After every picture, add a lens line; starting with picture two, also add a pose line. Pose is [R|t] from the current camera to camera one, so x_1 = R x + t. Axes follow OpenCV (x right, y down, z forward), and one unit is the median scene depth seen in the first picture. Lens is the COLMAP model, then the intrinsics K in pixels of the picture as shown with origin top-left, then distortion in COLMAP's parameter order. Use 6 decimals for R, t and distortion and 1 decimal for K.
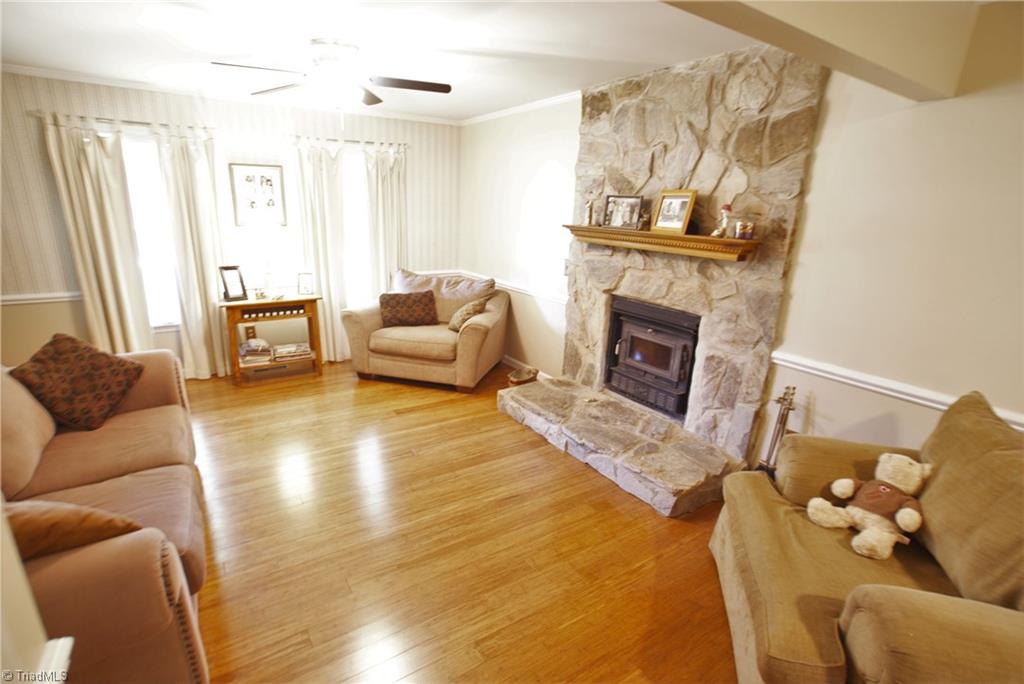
lens RADIAL K [[510.3, 0, 512.0], [0, 510.3, 342.0], [0, 0, 1]] dist [-0.000847, -0.000038]
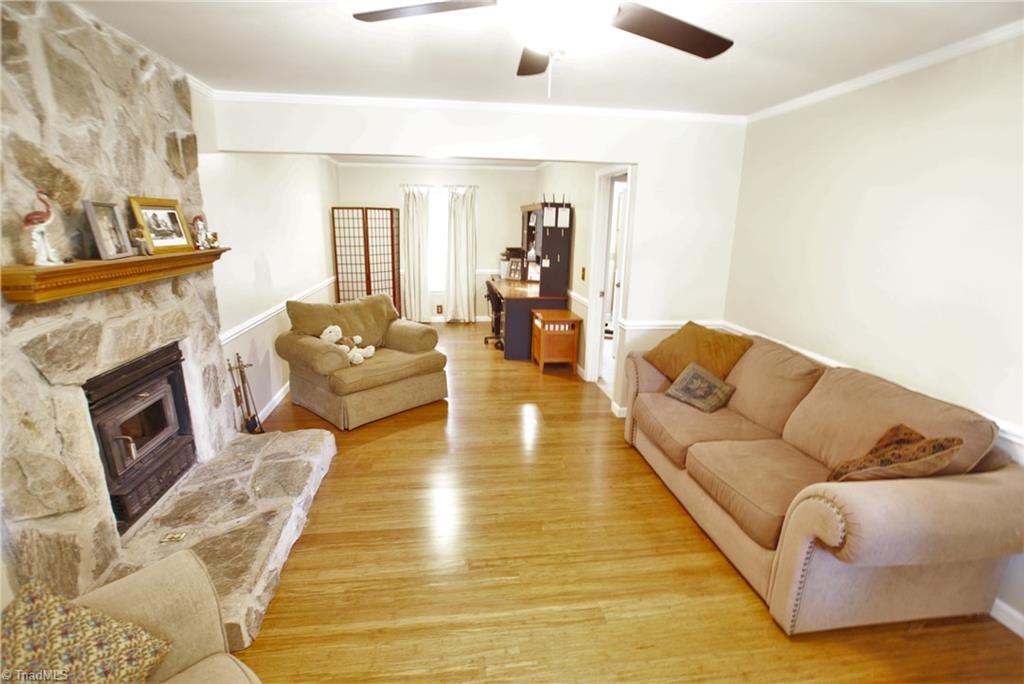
lens RADIAL K [[459.3, 0, 512.0], [0, 459.3, 342.0], [0, 0, 1]] dist [0.000590, 0.000214]
pose [[-0.901814, -0.147030, 0.406341, -0.452525], [0.077404, 0.870164, 0.486645, -0.368436], [-0.425135, 0.470316, -0.773346, 1.283024]]
